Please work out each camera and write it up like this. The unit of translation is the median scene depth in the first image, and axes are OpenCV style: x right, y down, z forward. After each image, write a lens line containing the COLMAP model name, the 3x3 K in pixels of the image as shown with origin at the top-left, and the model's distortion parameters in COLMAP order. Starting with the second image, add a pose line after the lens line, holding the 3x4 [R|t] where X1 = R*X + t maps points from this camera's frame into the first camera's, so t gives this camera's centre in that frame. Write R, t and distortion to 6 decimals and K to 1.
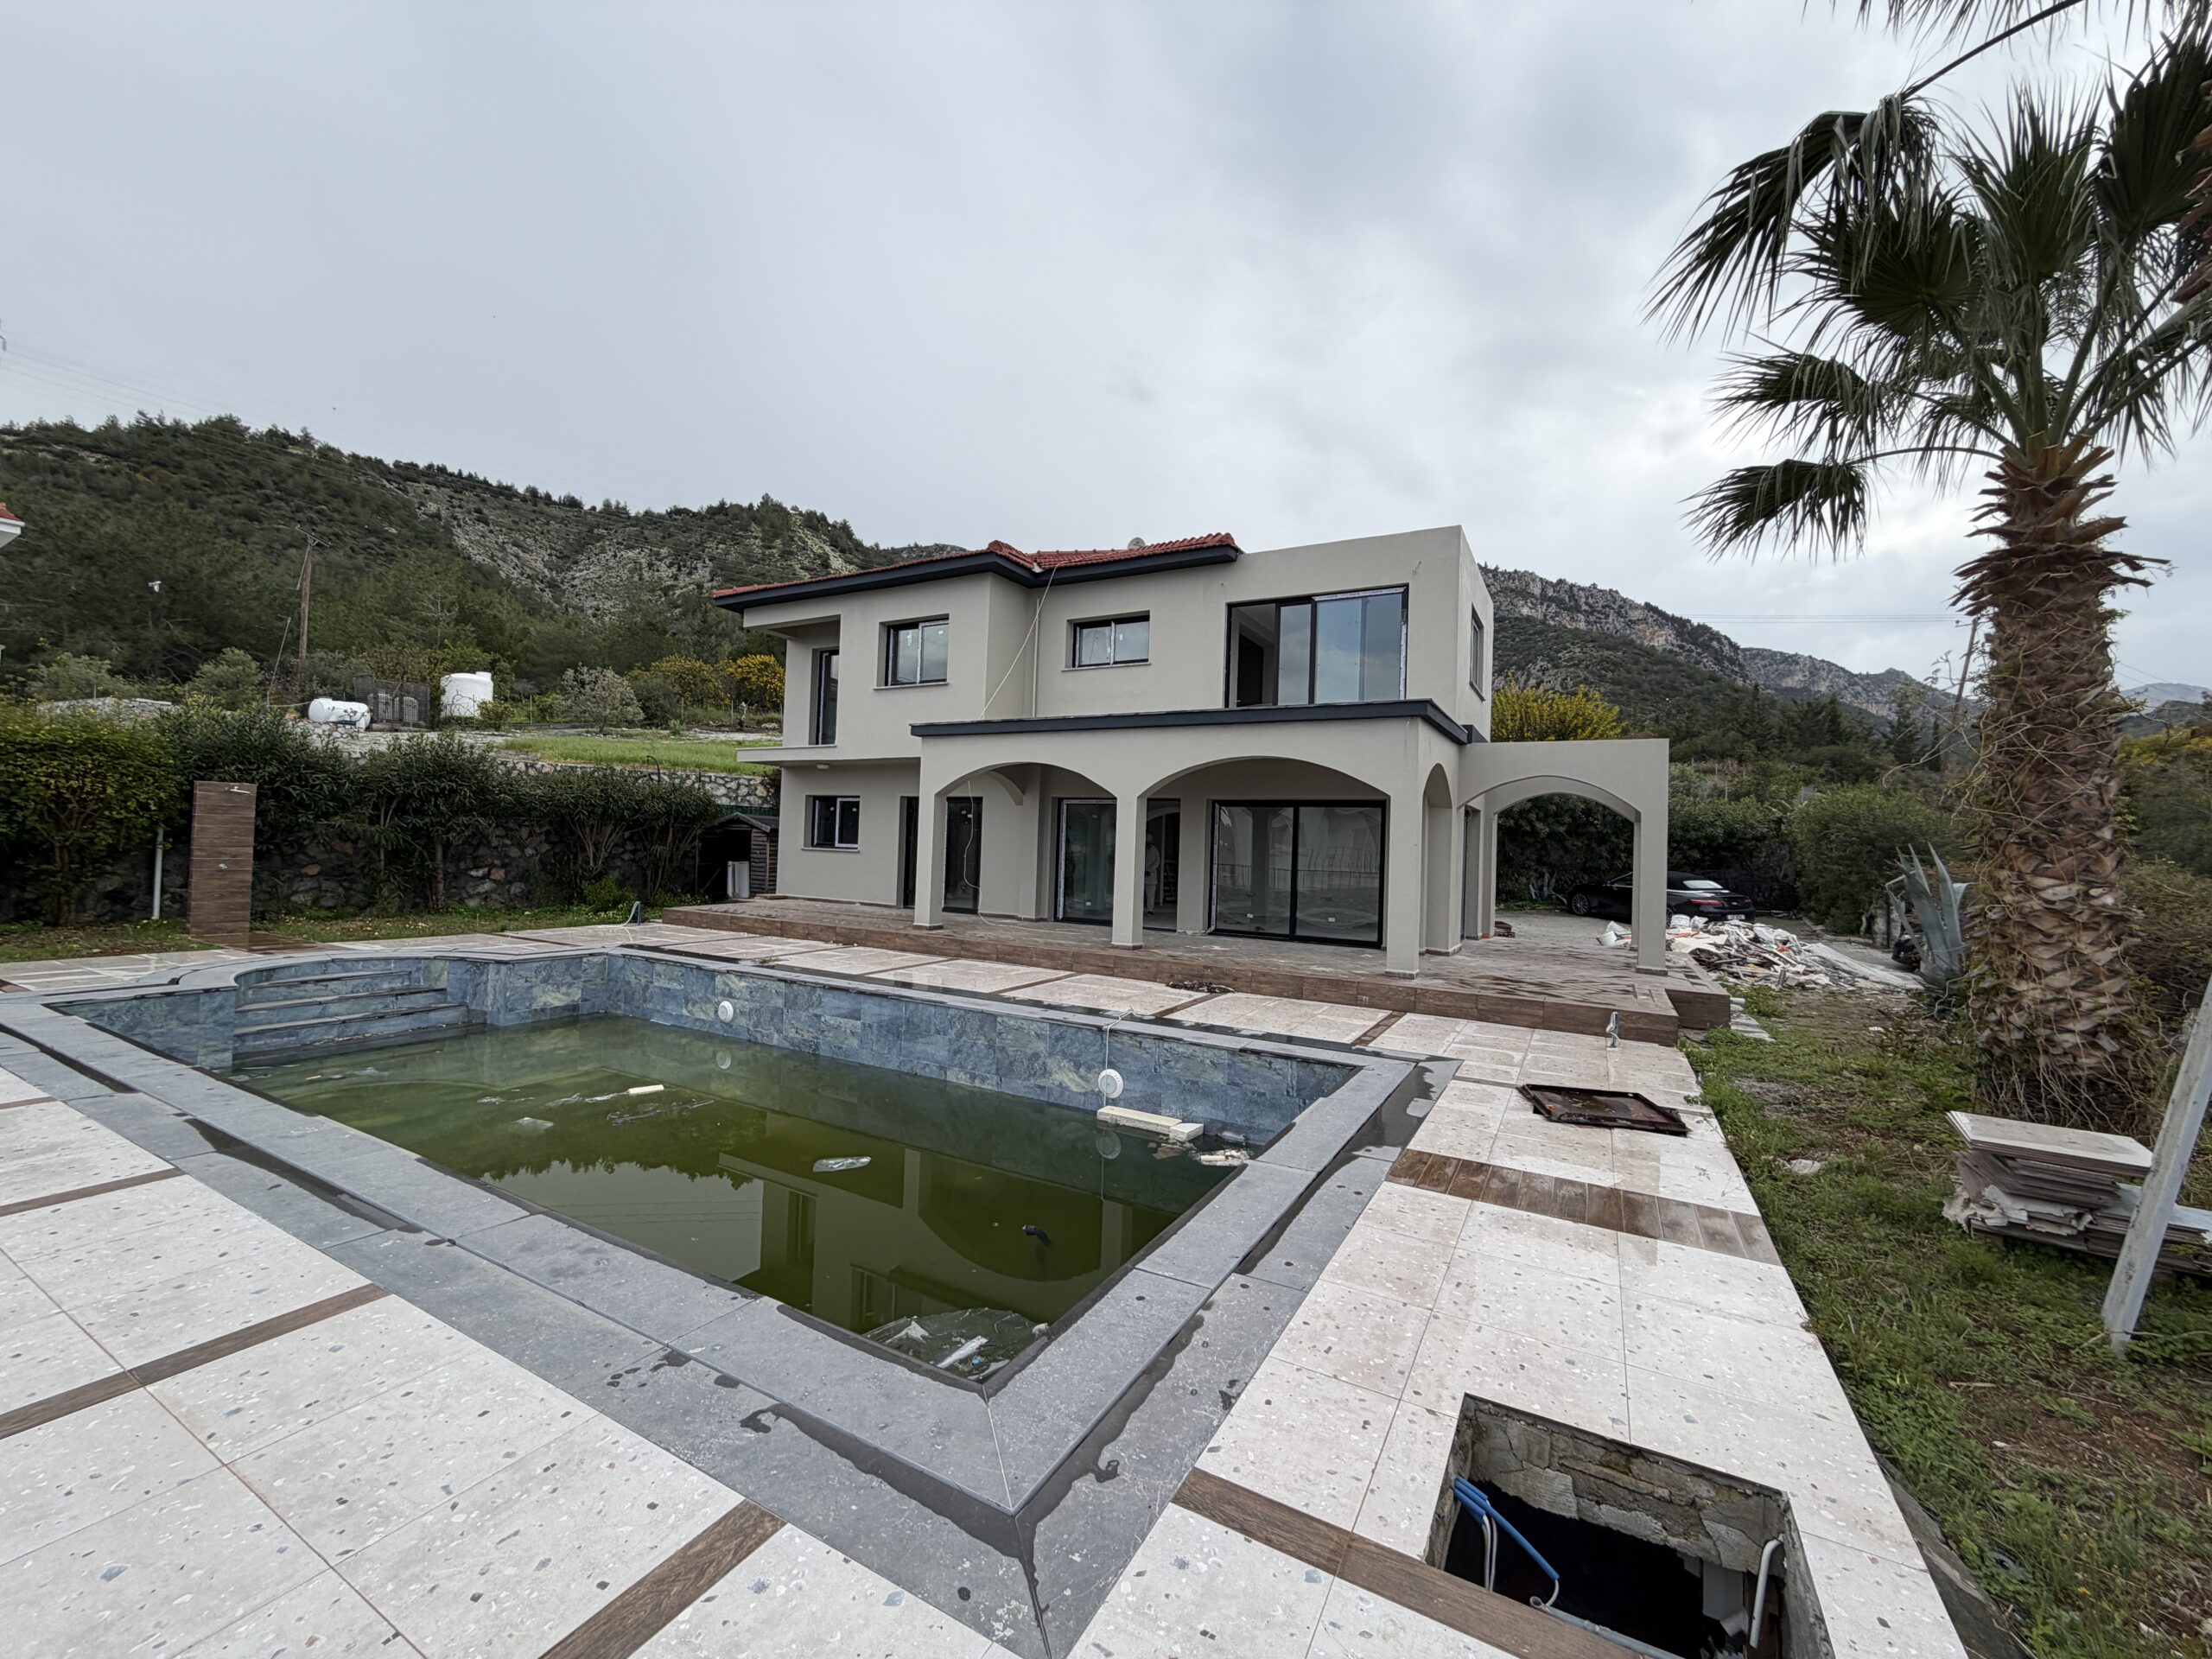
lens RADIAL K [[876.1, 0, 1110.4], [0, 876.1, 824.8], [0, 0, 1]] dist [0.000100, -0.000356]
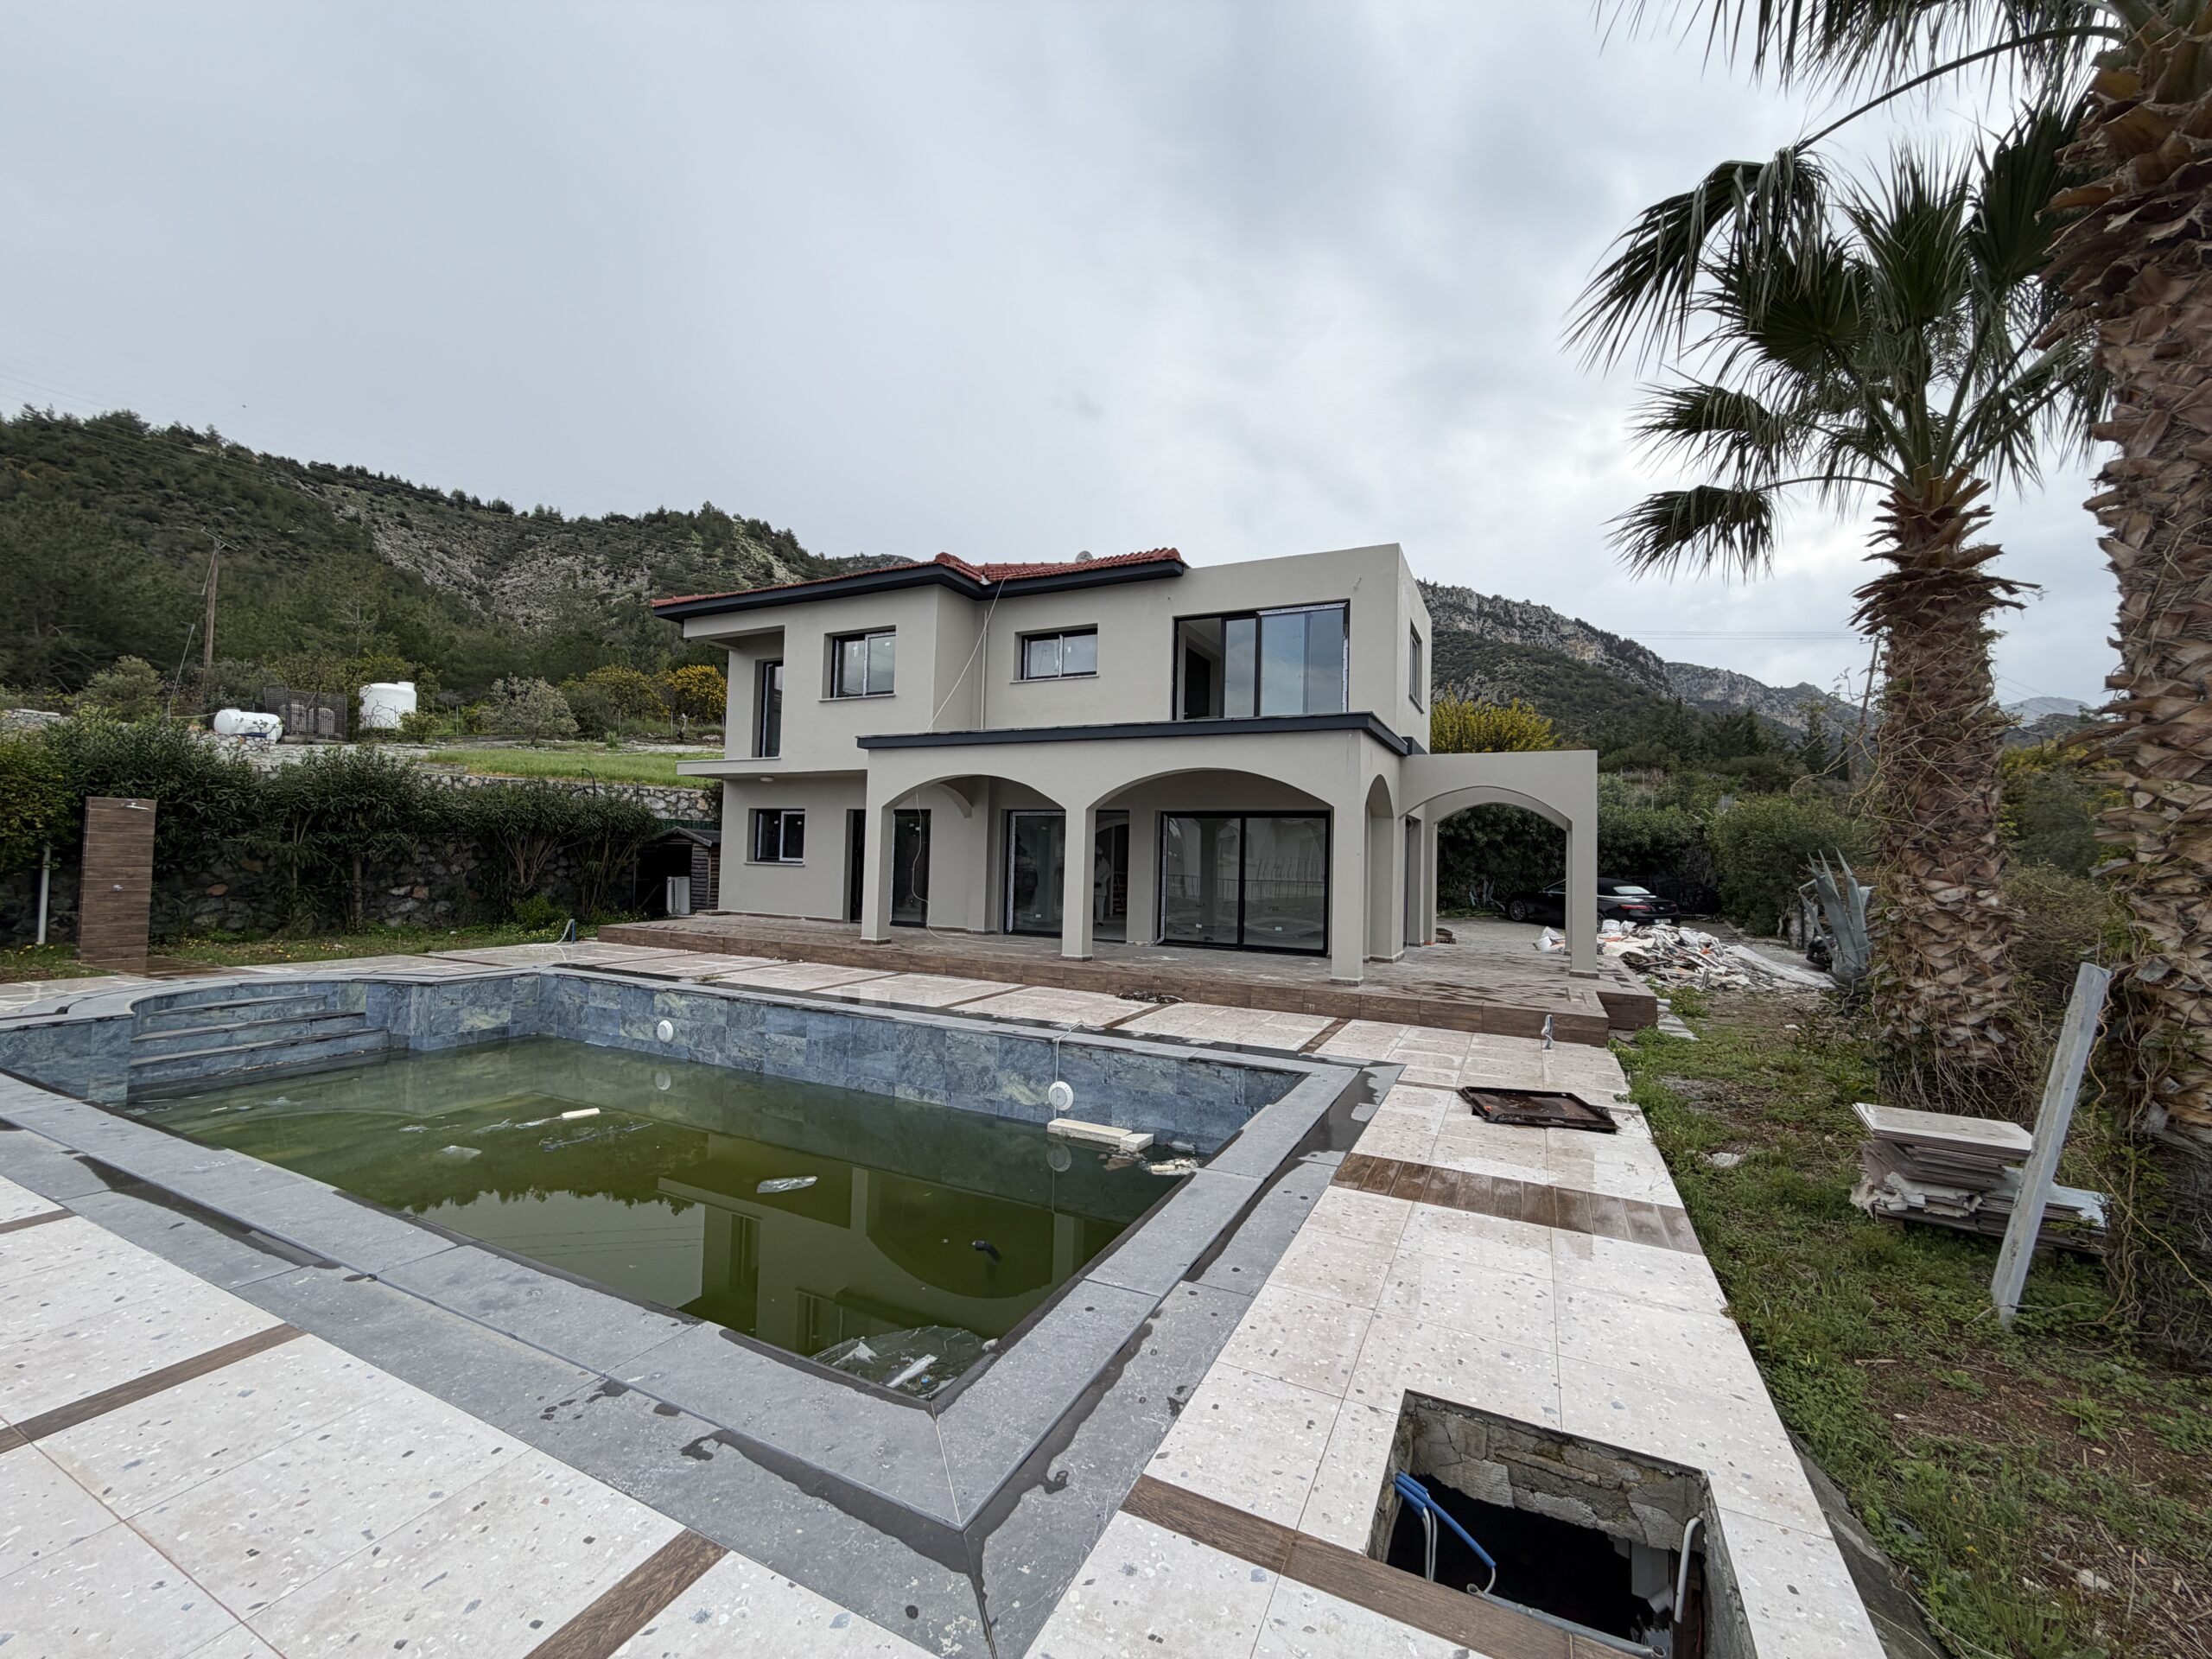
lens RADIAL K [[876.1, 0, 1109.5], [0, 876.1, 825.7], [0, 0, 1]] dist [0.000100, -0.000356]
pose [[0.998426, -0.006321, 0.055719, 0.002136], [0.006996, 0.999904, -0.011928, -0.000612], [-0.055638, 0.012299, 0.998375, -0.005028]]
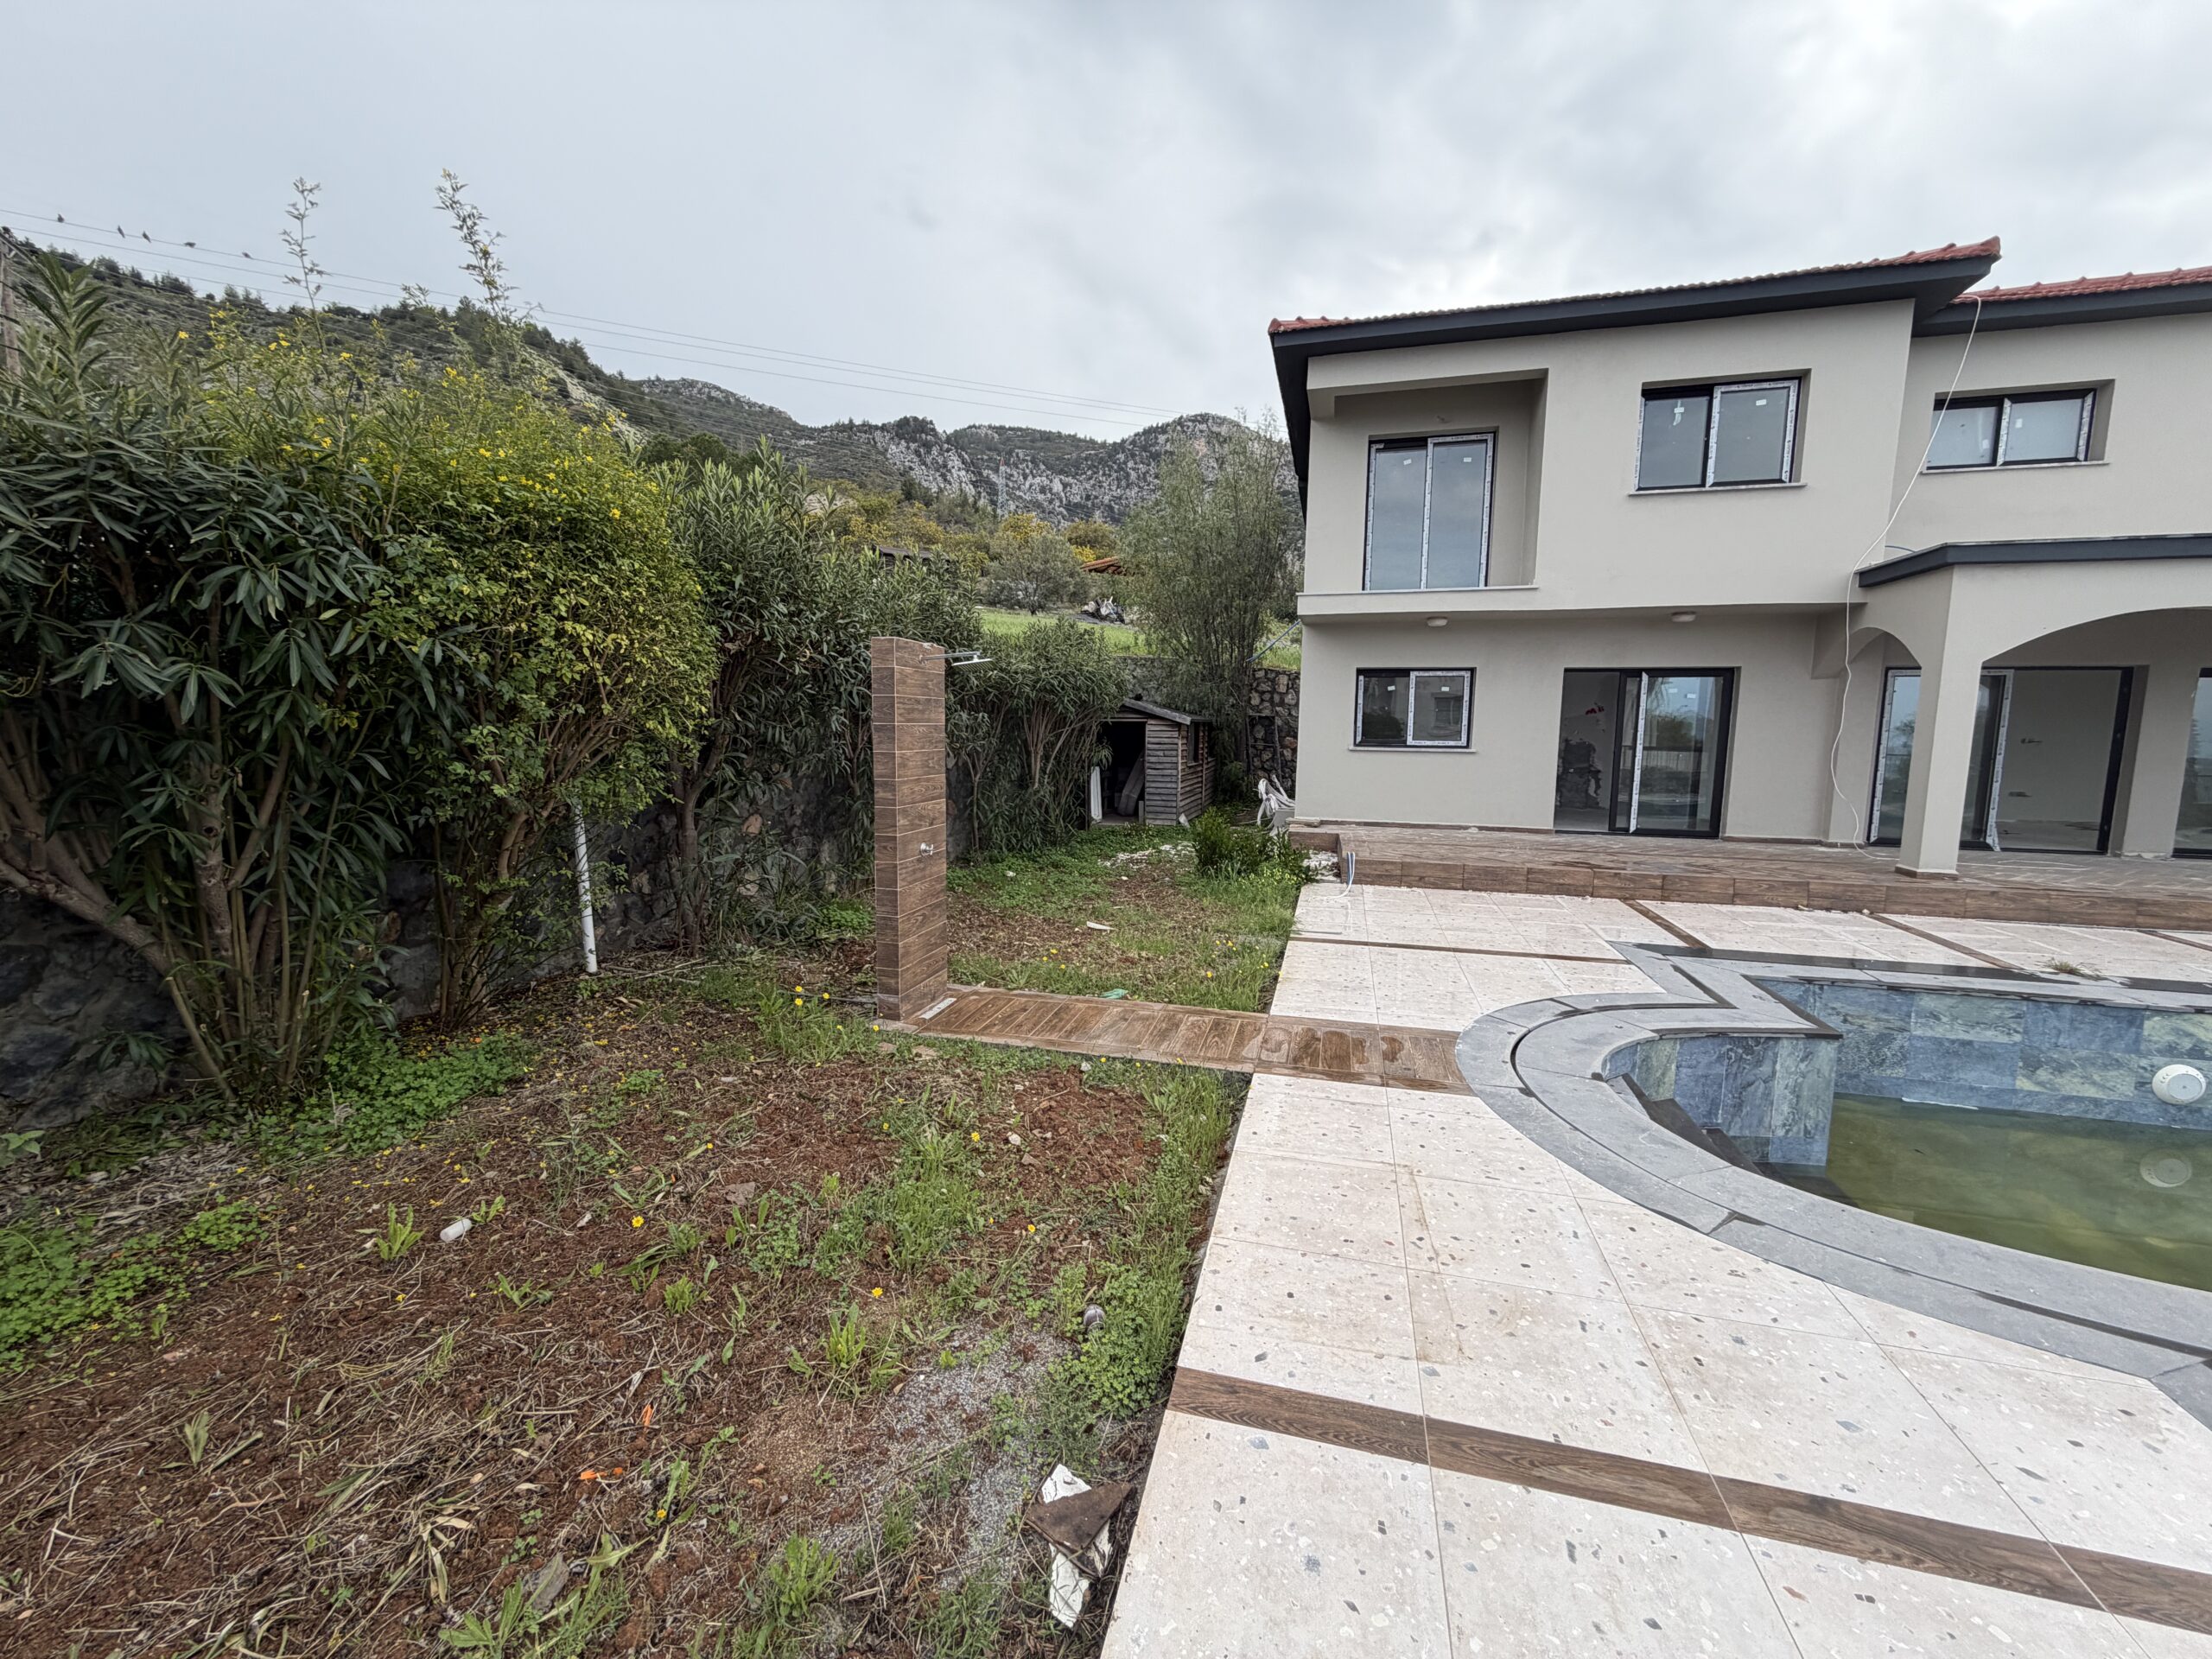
lens RADIAL K [[876.1, 0, 1106.8], [0, 876.1, 824.5], [0, 0, 1]] dist [0.000100, -0.000356]
pose [[0.971882, -0.048584, 0.230400, -1.616834], [0.015809, 0.989737, 0.142021, -0.032482], [-0.234936, -0.134385, 0.962676, 0.924425]]
